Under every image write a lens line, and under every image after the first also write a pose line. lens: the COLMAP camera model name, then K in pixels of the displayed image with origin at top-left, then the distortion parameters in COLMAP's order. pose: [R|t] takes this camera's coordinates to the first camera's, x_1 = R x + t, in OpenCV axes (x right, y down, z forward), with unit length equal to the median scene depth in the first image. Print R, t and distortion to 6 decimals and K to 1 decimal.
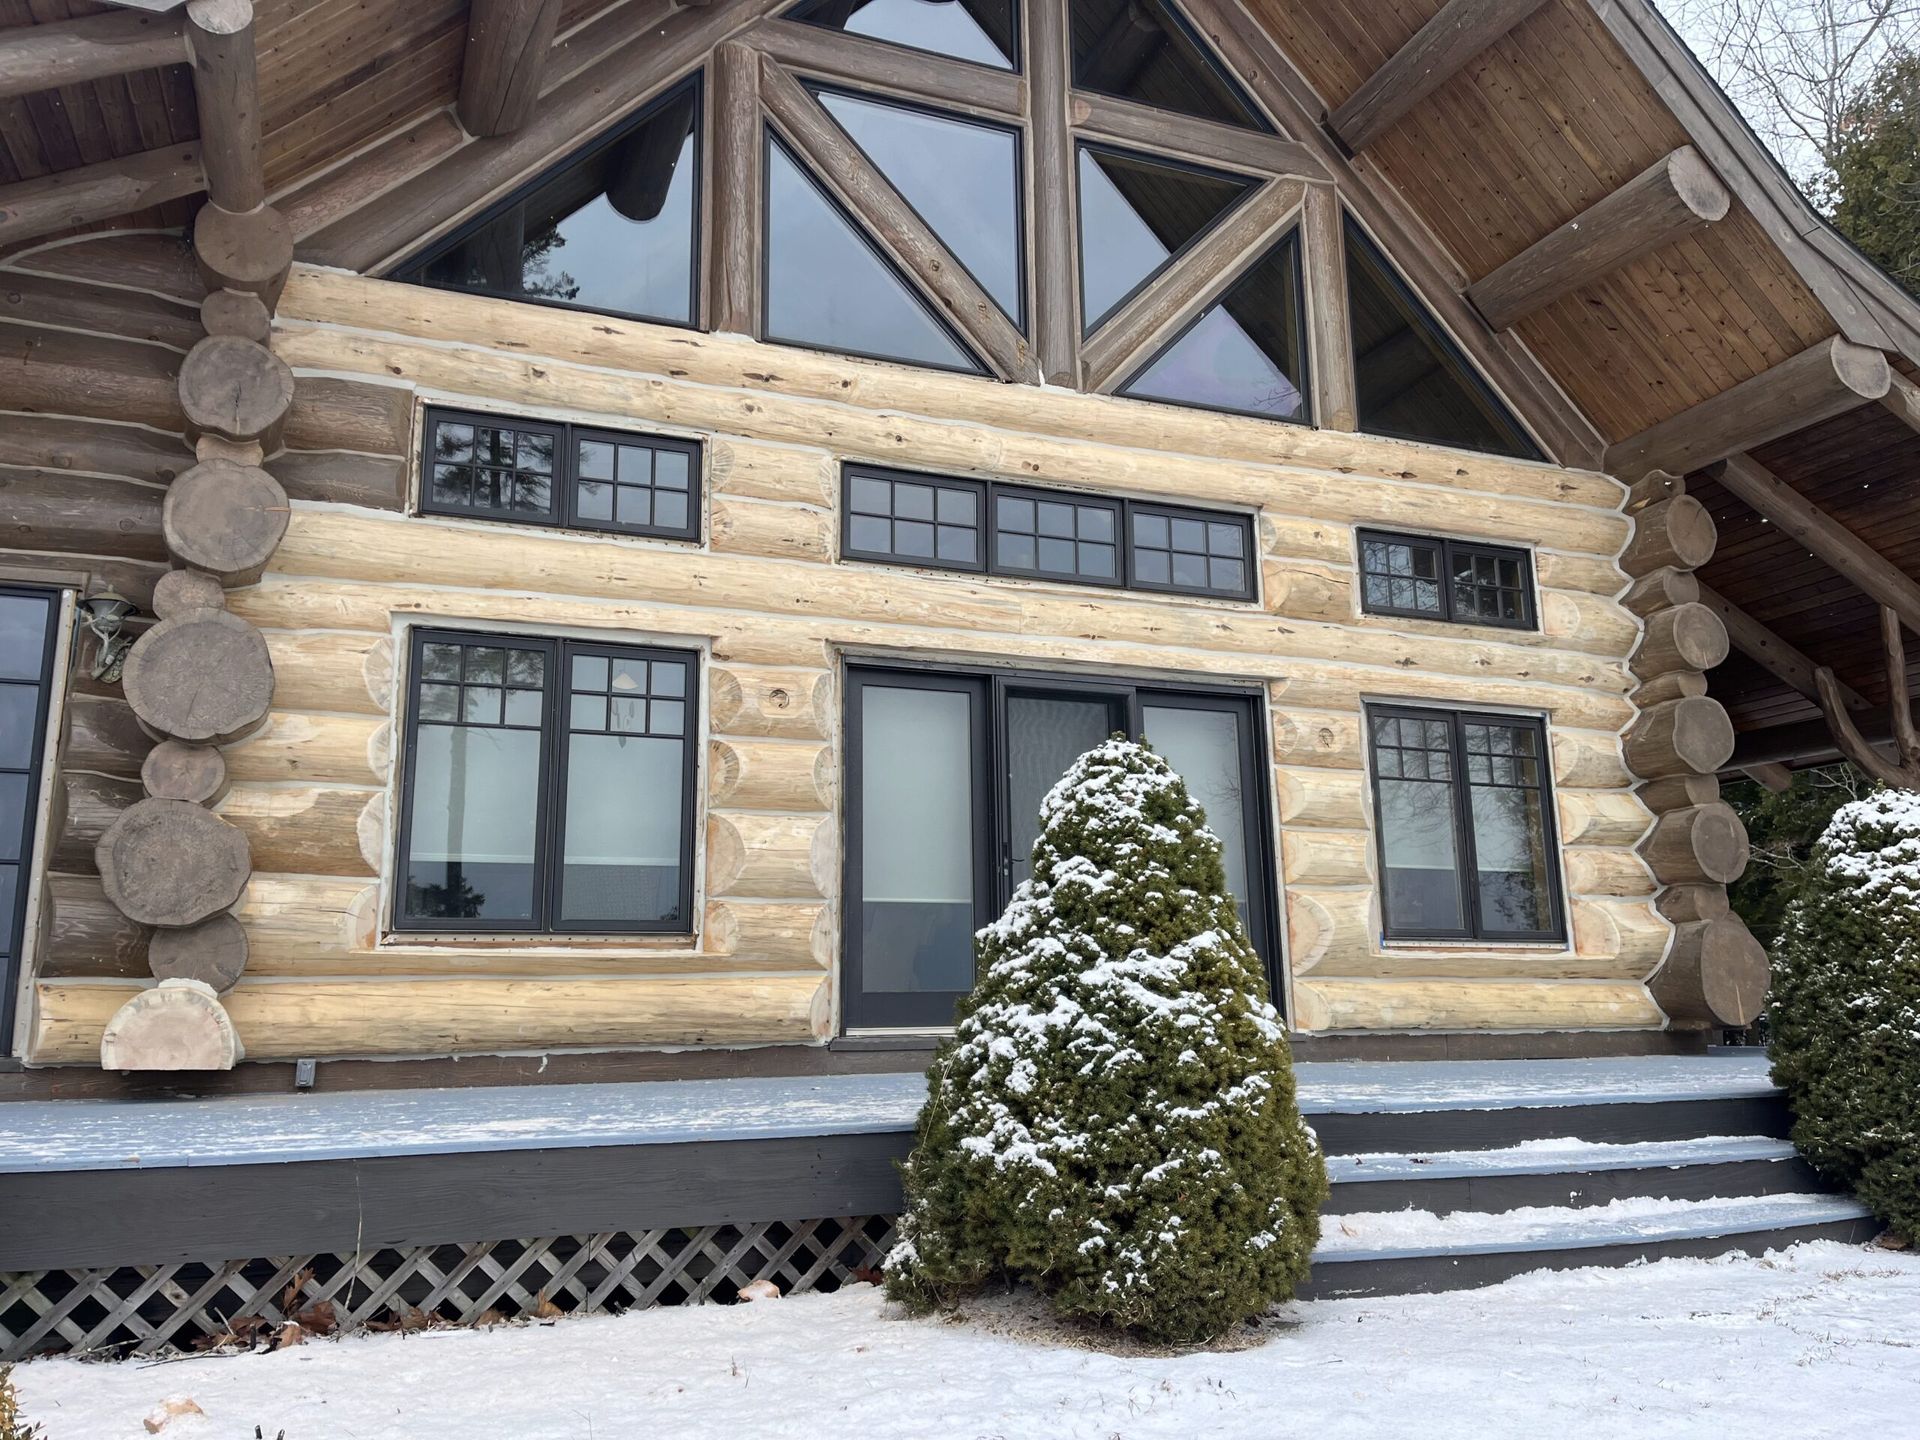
lens RADIAL K [[1469.8, 0, 969.2], [0, 1469.8, 719.7], [0, 0, 1]] dist [0.047021, -0.082354]
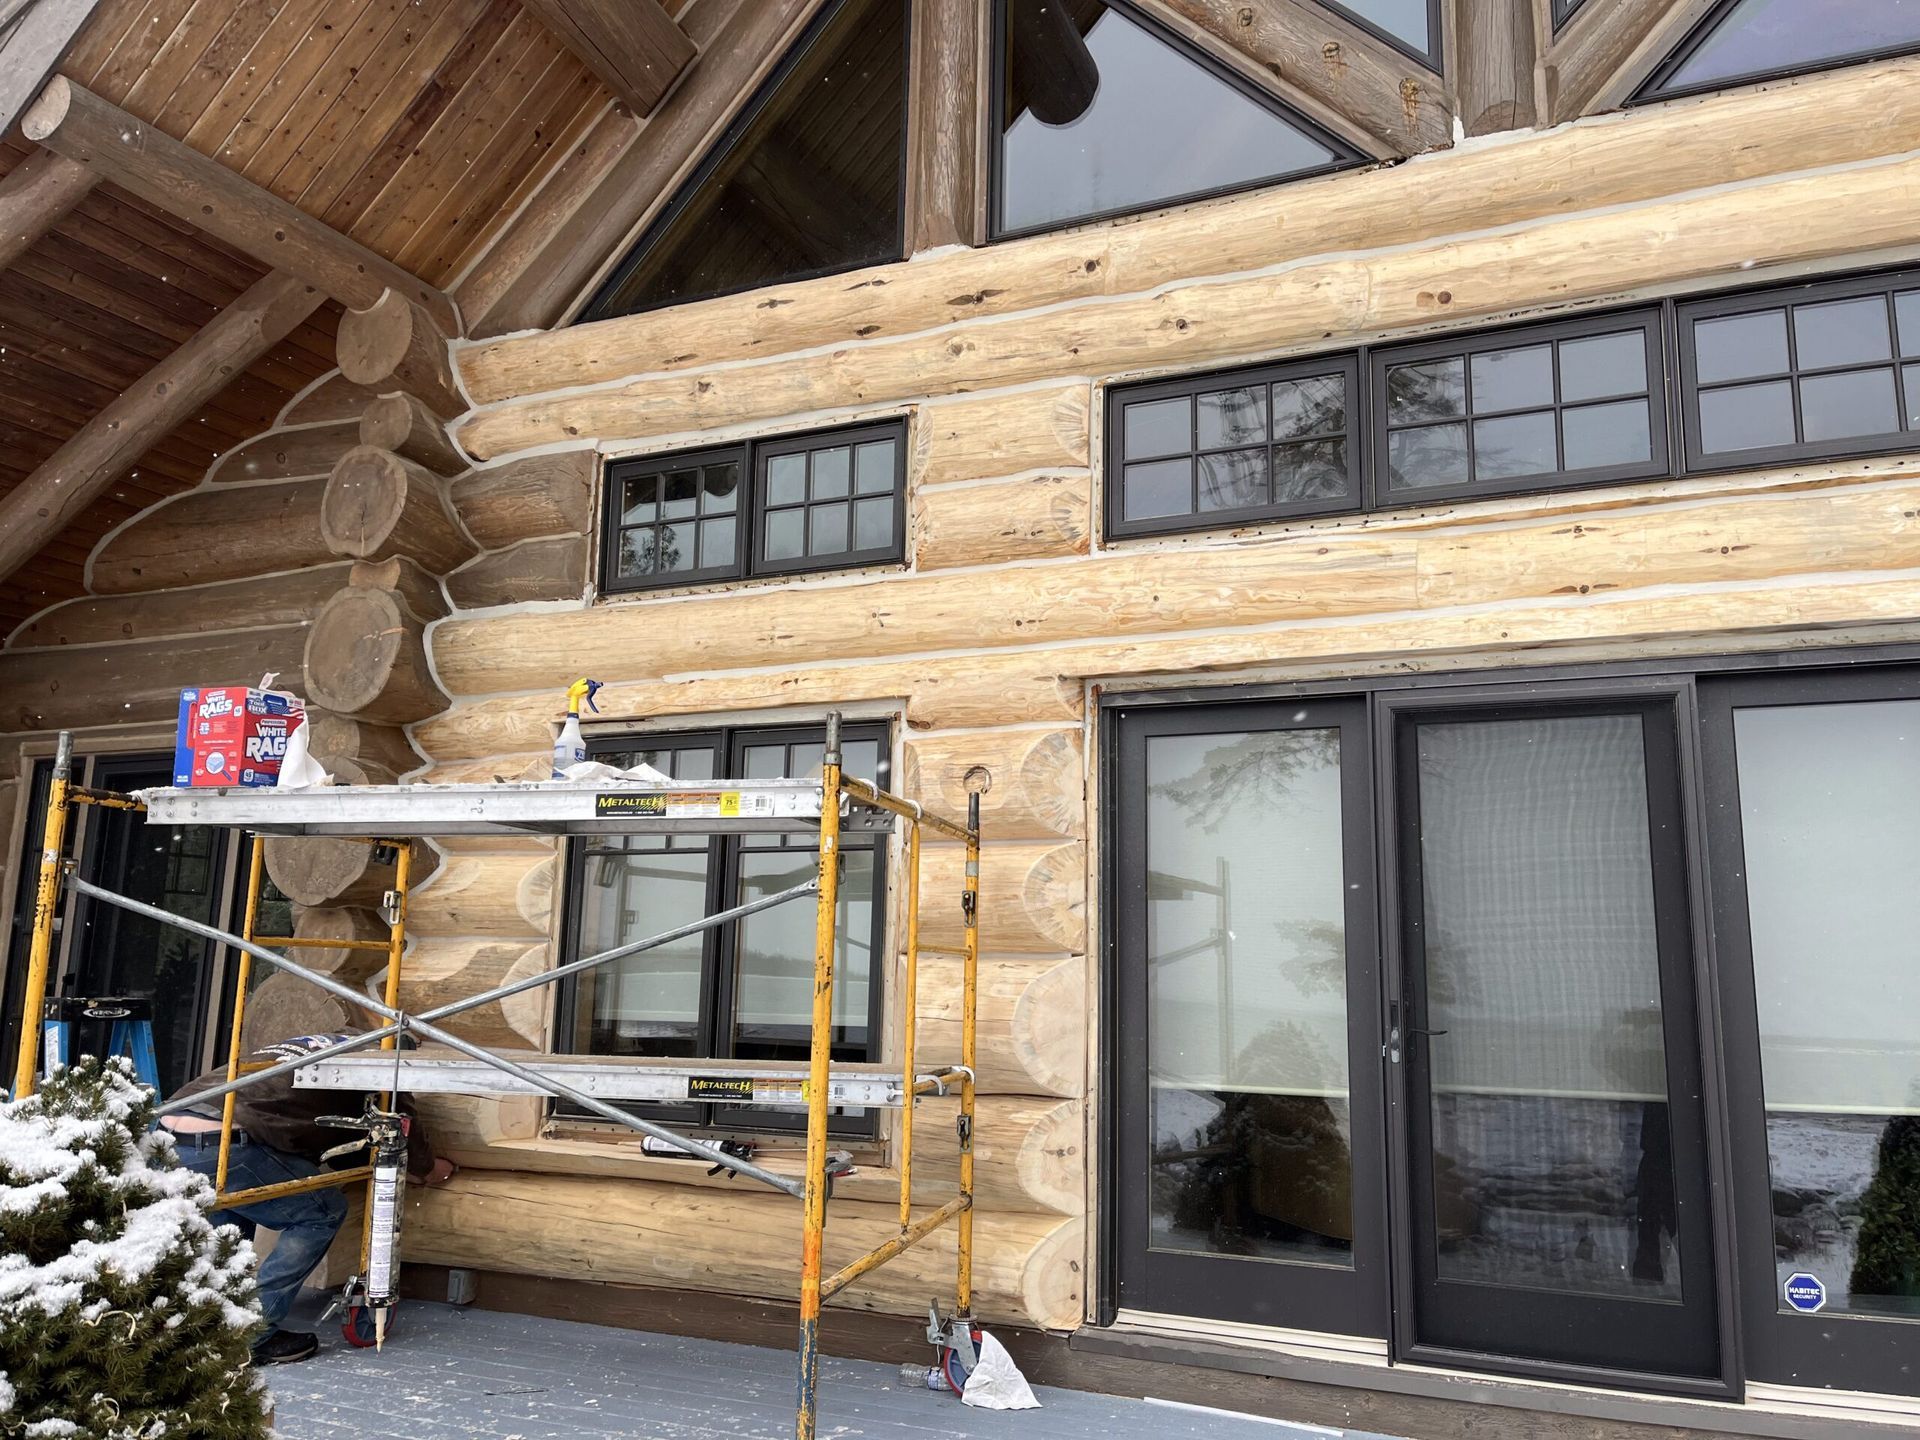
lens RADIAL K [[1469.8, 0, 965.9], [0, 1469.8, 721.9], [0, 0, 1]] dist [0.047021, -0.082354]
pose [[0.691347, -0.099466, -0.715644, 0.324578], [0.112822, 0.993190, -0.029049, -0.021062], [0.713660, -0.060658, 0.697861, 0.523461]]
